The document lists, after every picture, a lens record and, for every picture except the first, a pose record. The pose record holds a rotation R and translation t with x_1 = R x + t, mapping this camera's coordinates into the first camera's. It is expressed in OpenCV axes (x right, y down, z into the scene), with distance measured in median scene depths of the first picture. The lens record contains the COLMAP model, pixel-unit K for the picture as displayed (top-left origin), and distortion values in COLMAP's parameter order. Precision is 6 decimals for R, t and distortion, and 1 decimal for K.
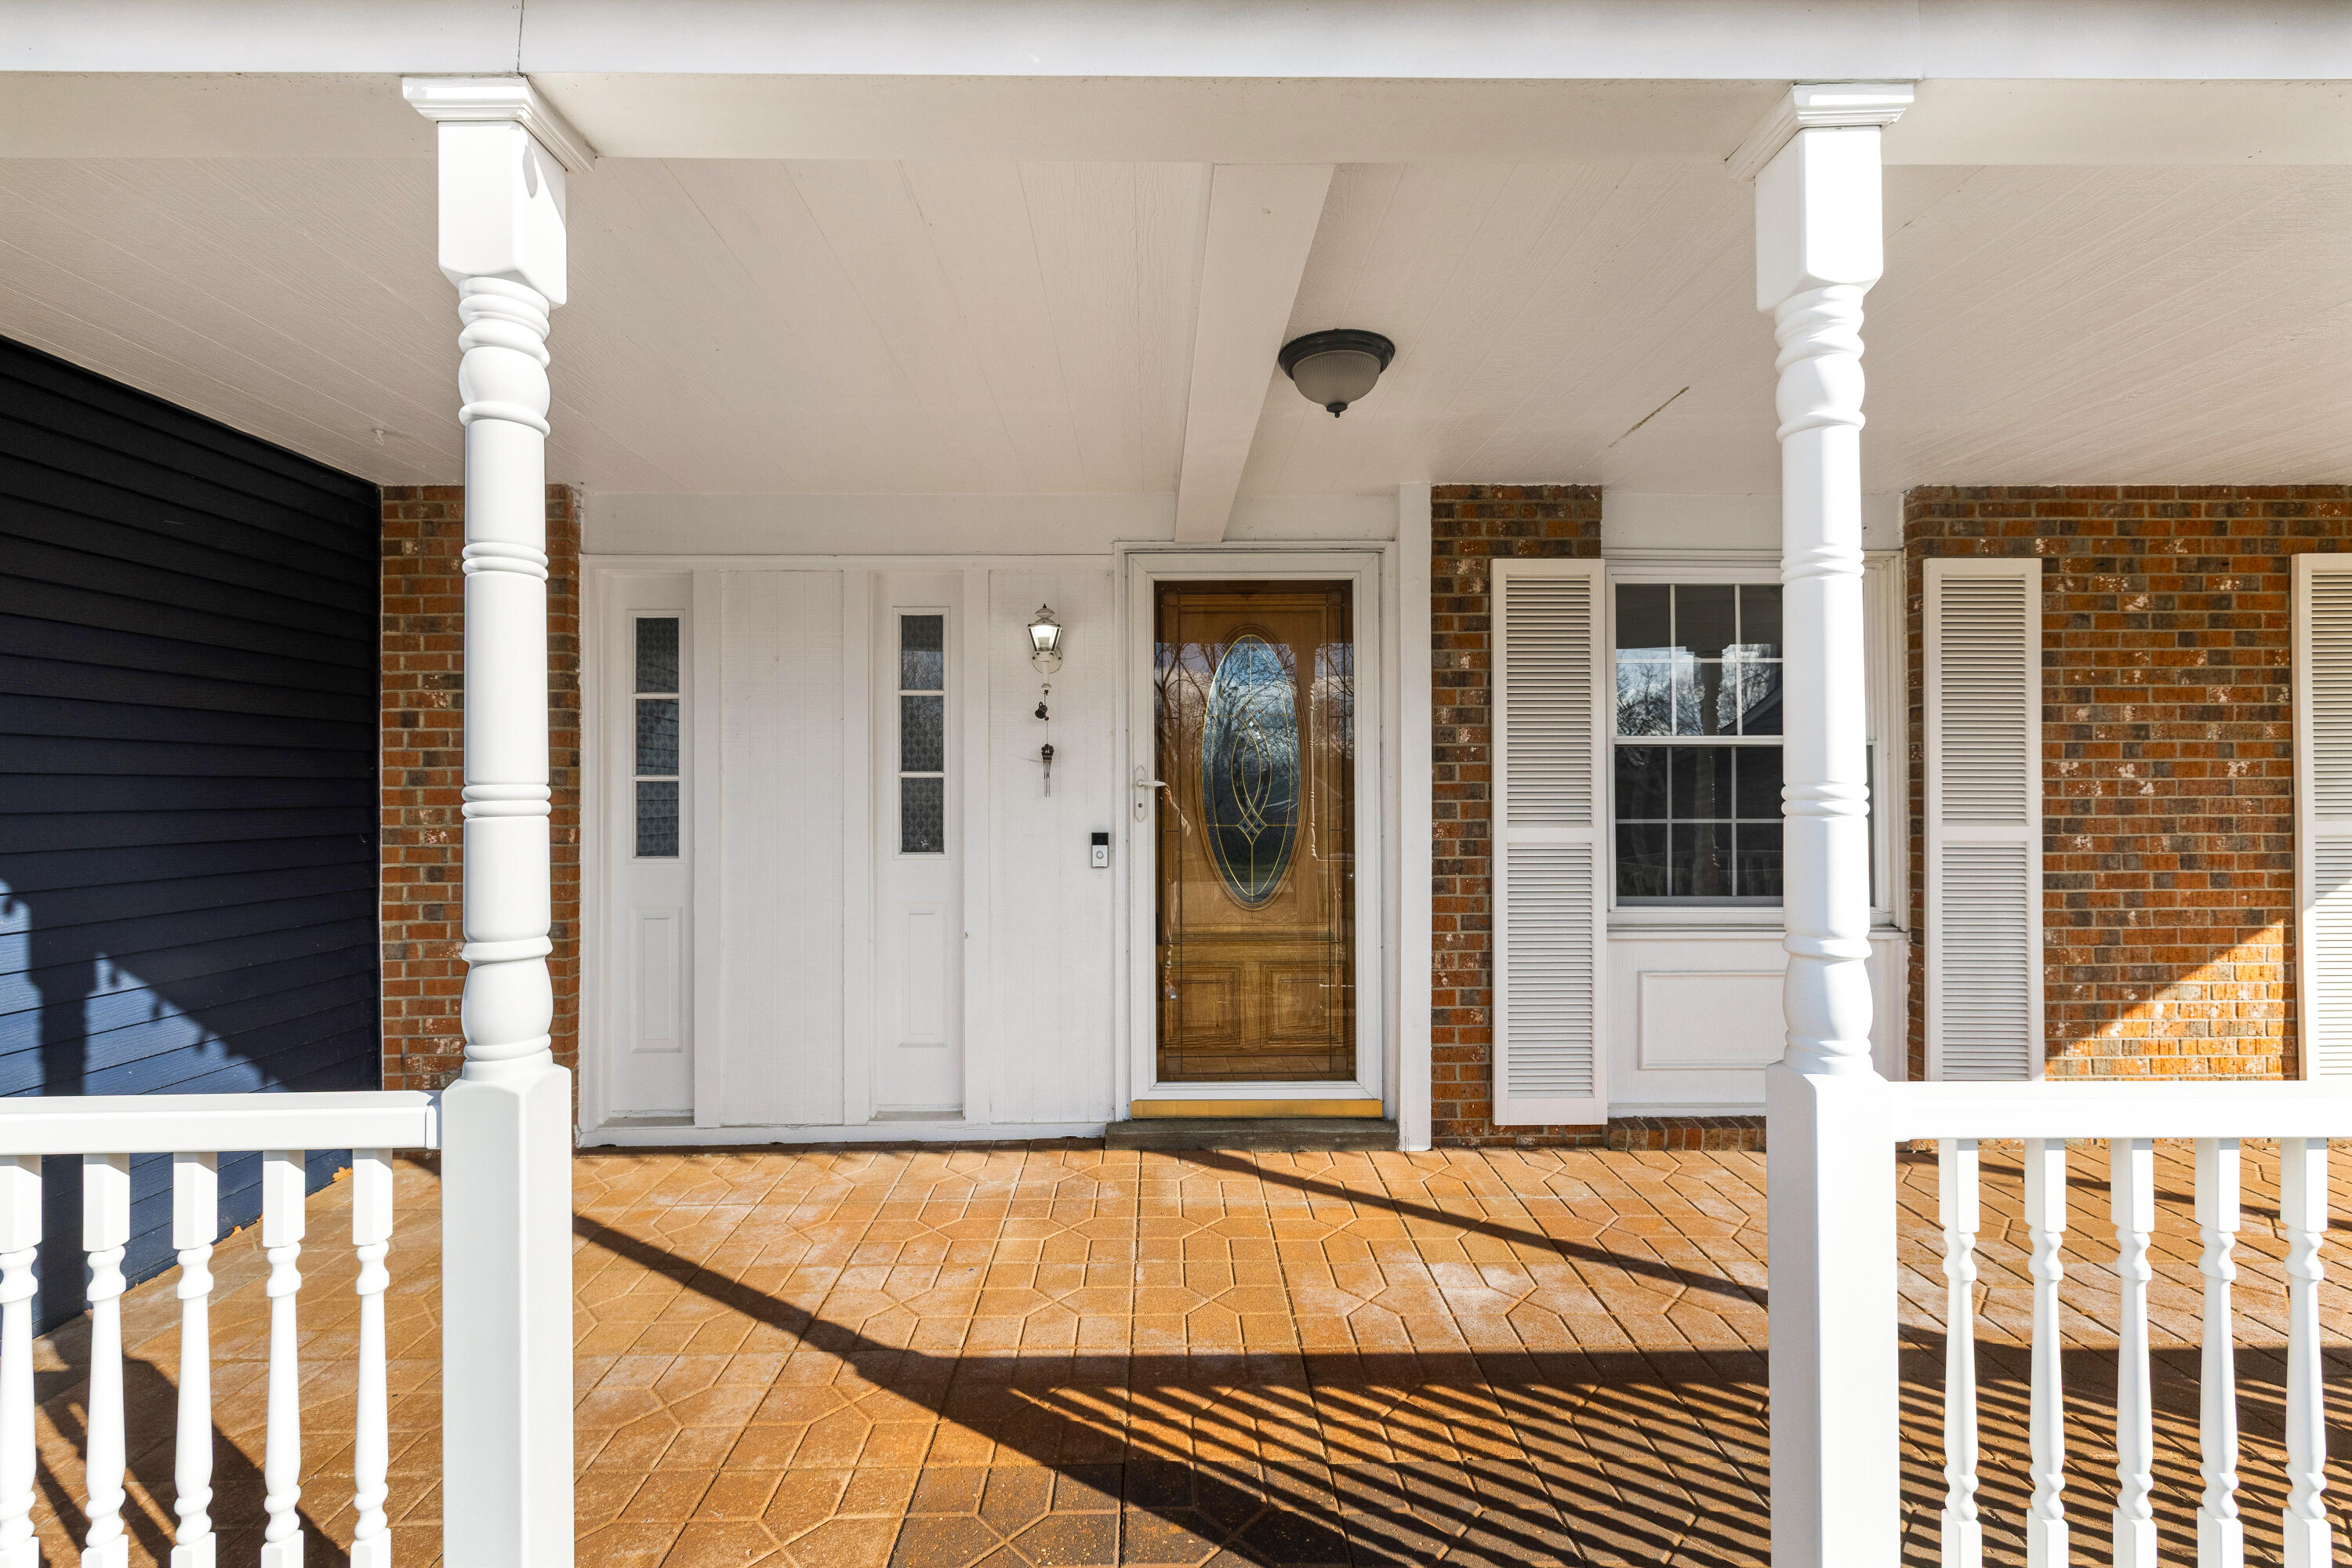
lens RADIAL K [[1025.5, 0, 1176.0], [0, 1025.5, 784.0], [0, 0, 1]] dist [0.002843, 0.000342]
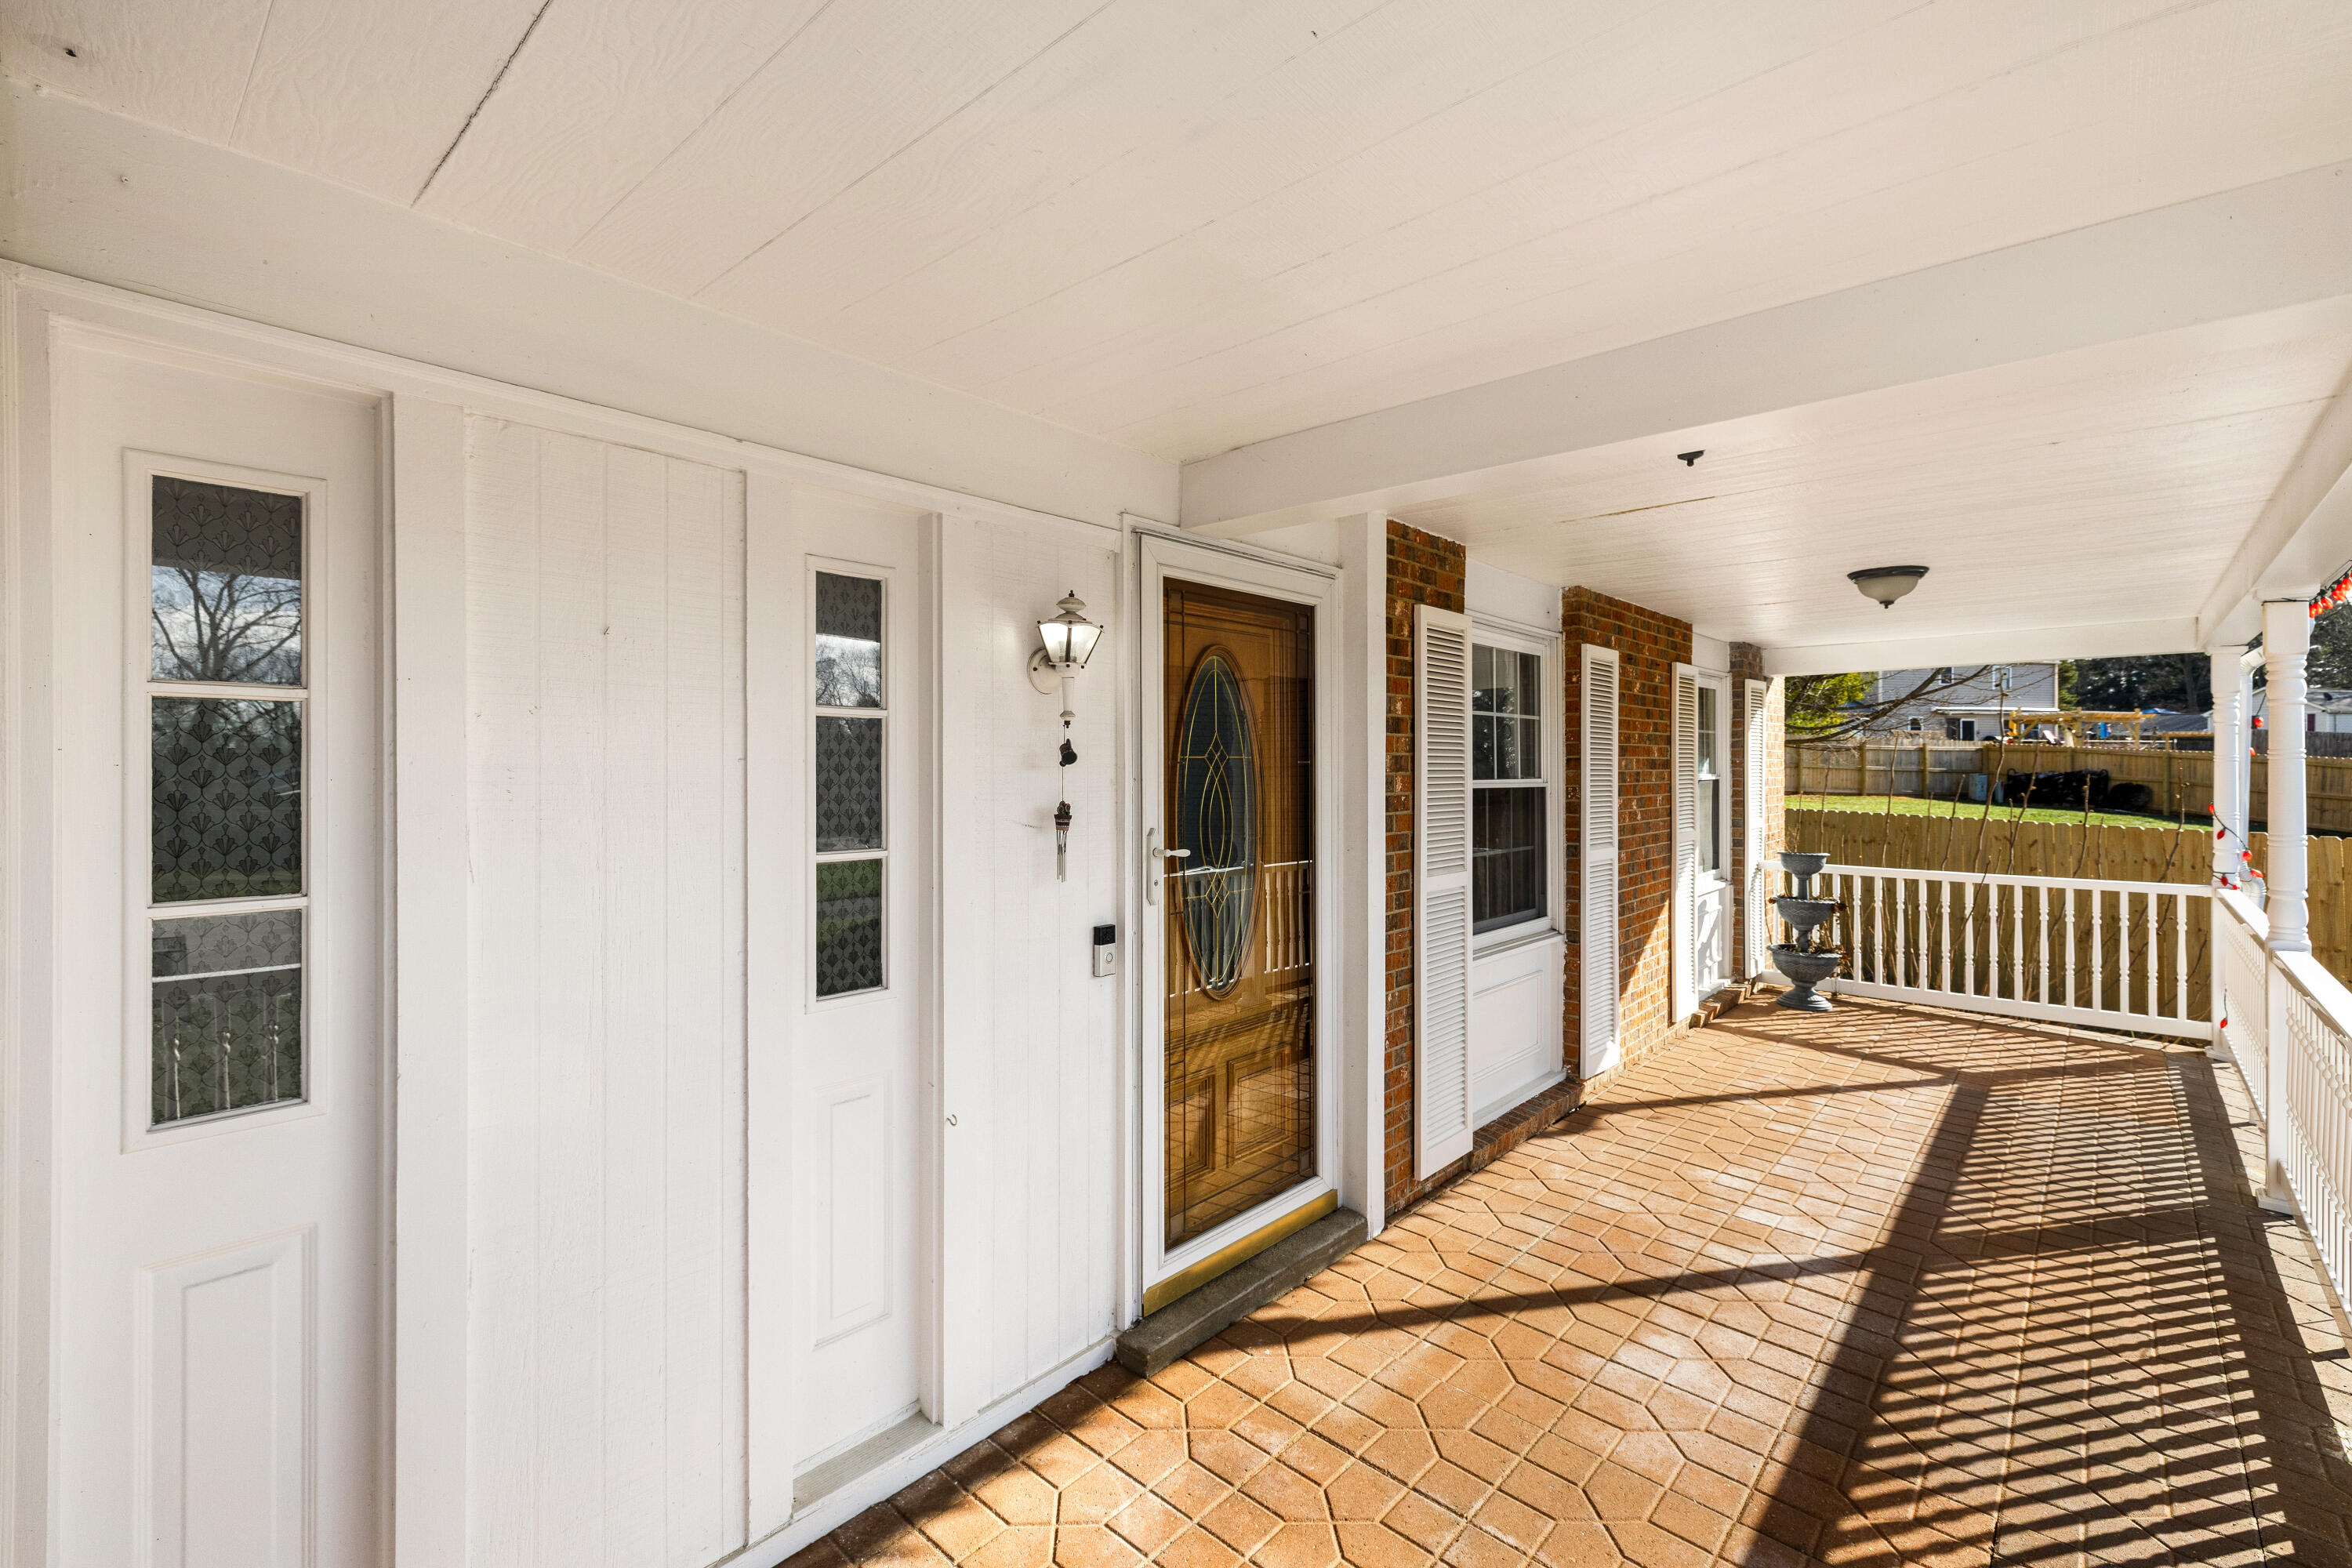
lens RADIAL K [[1019.0, 0, 1170.1], [0, 1019.0, 765.9], [0, 0, 1]] dist [0.000351, -0.000019]
pose [[0.686381, 0.005004, 0.727225, -0.555132], [-0.005650, 0.999983, -0.001548, -0.060933], [-0.727221, -0.003047, 0.686397, 0.497253]]
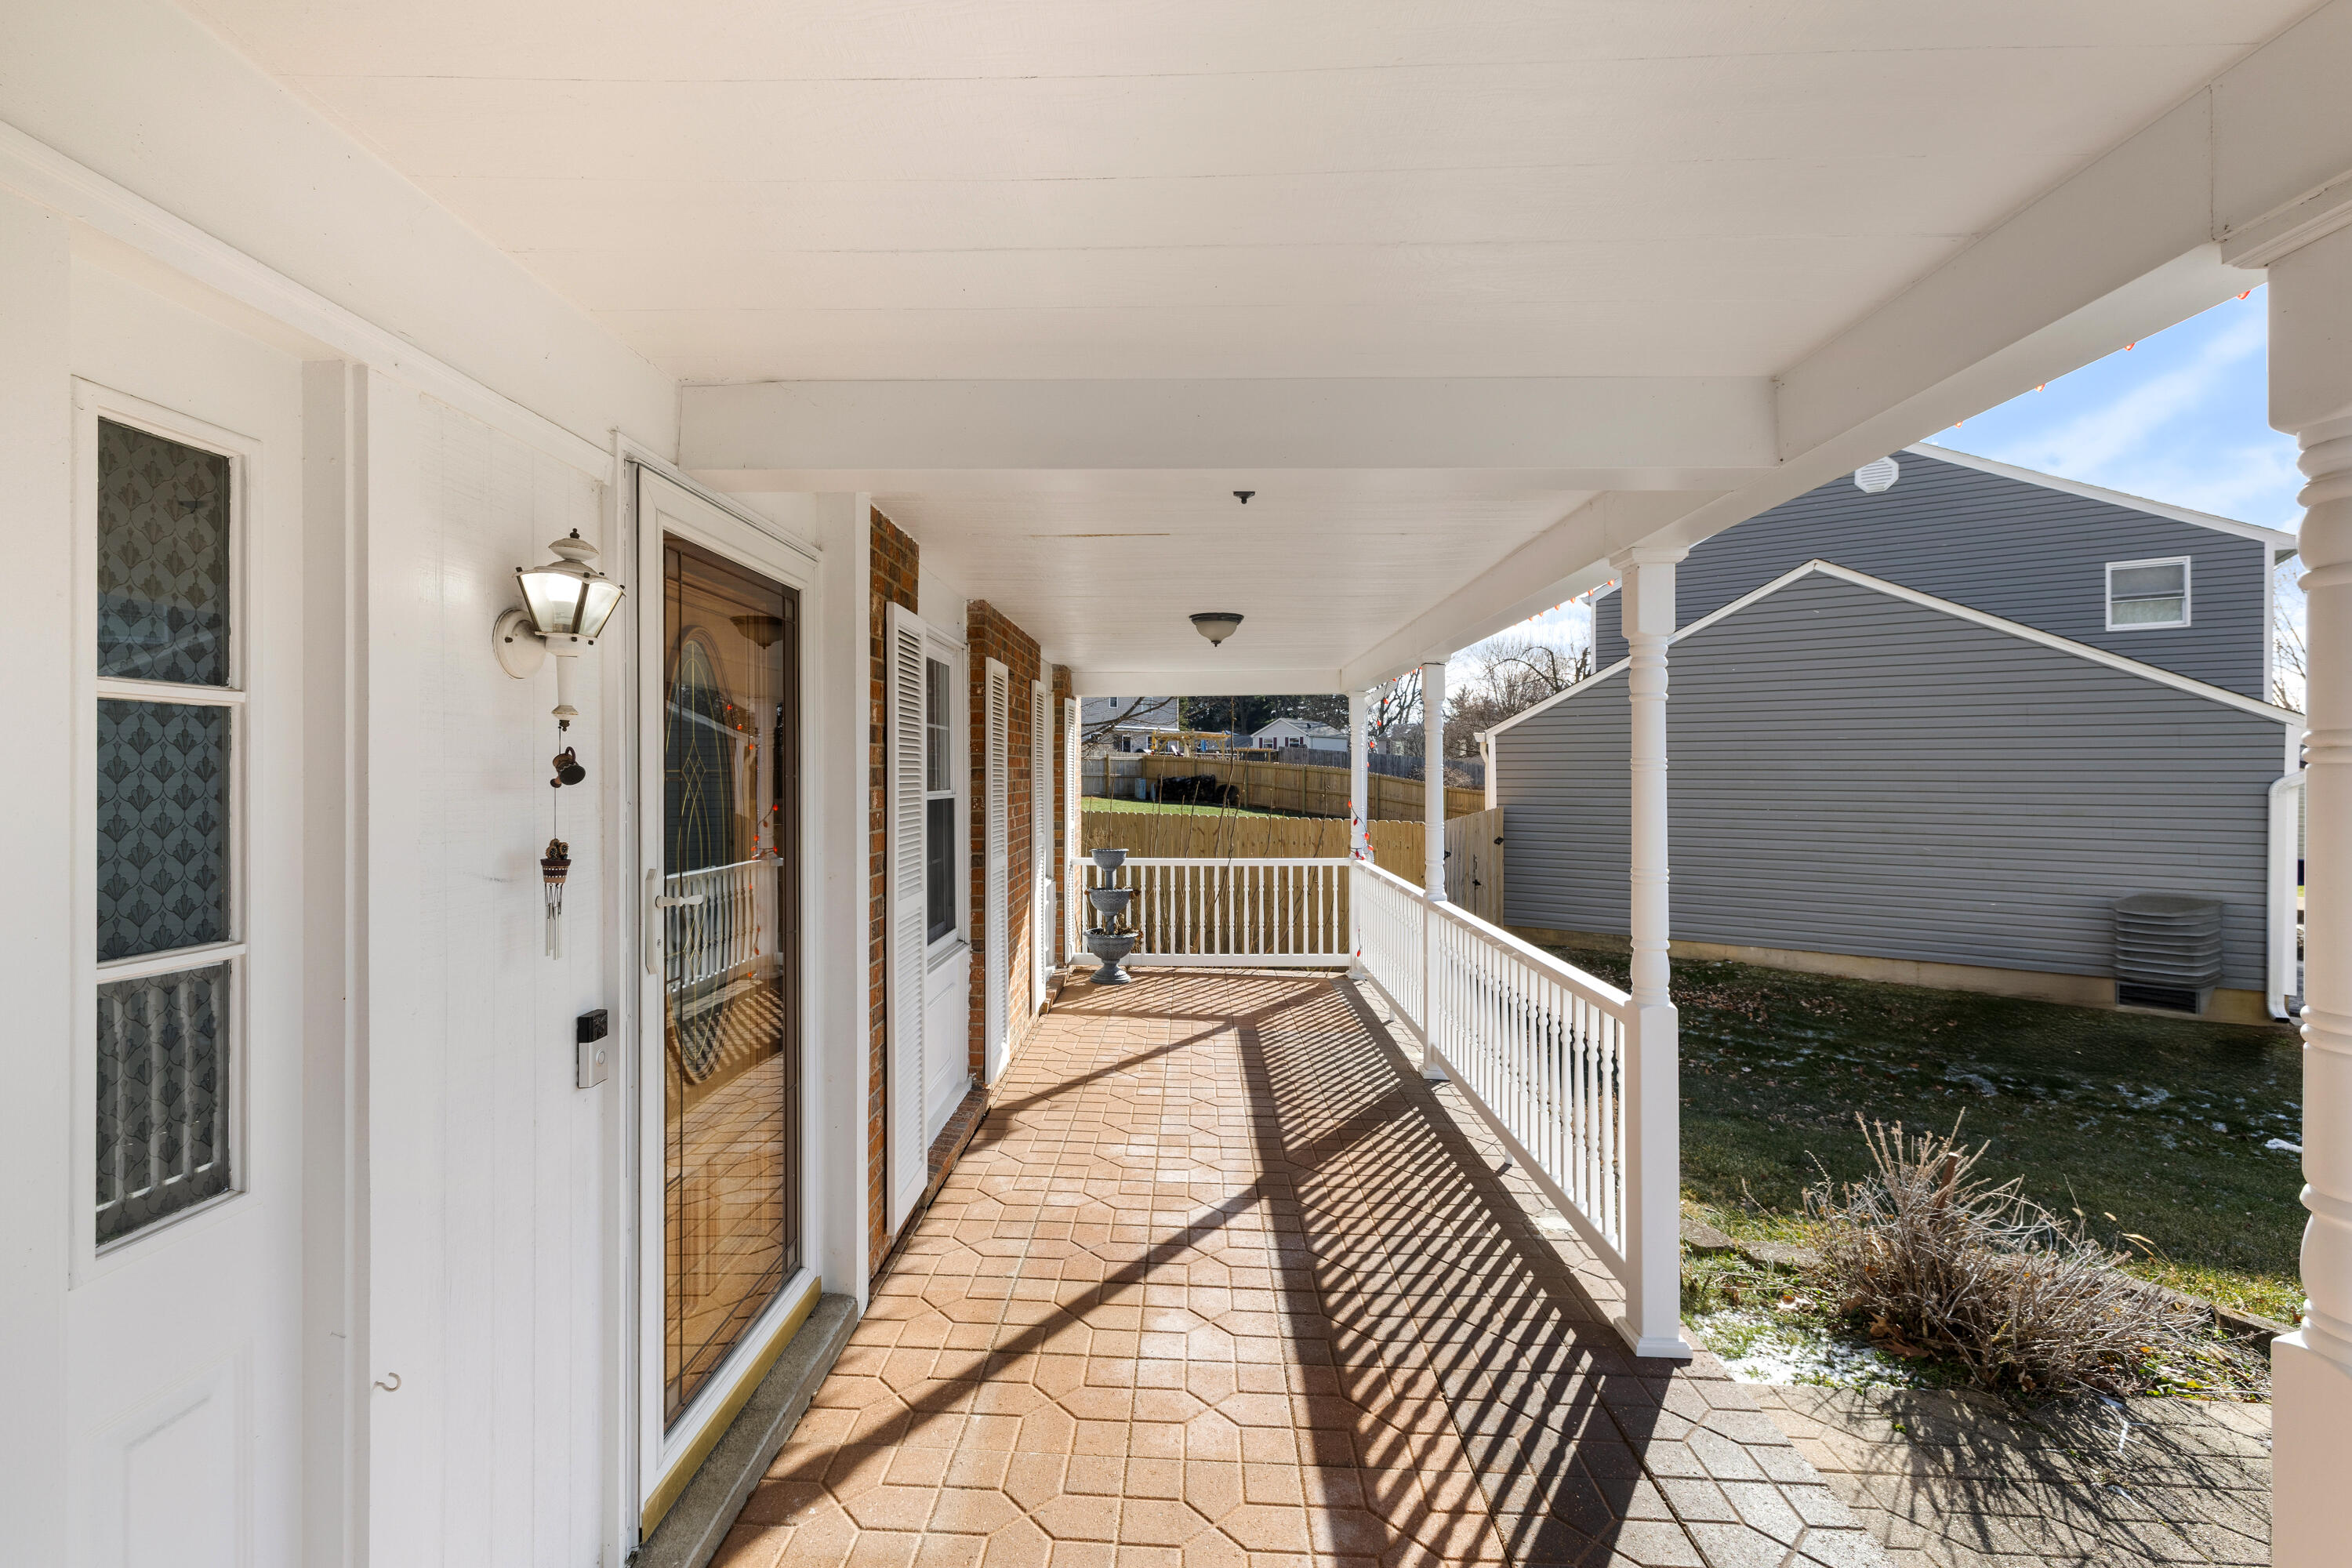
lens RADIAL K [[1009.6, 0, 1167.9], [0, 1009.6, 764.8], [0, 0, 1]] dist [0.000722, 0.000025]
pose [[0.040838, 0.011840, 0.999096, -0.552549], [-0.000974, 0.999930, -0.011810, -0.066195], [-0.999165, -0.000491, 0.040847, 0.714033]]
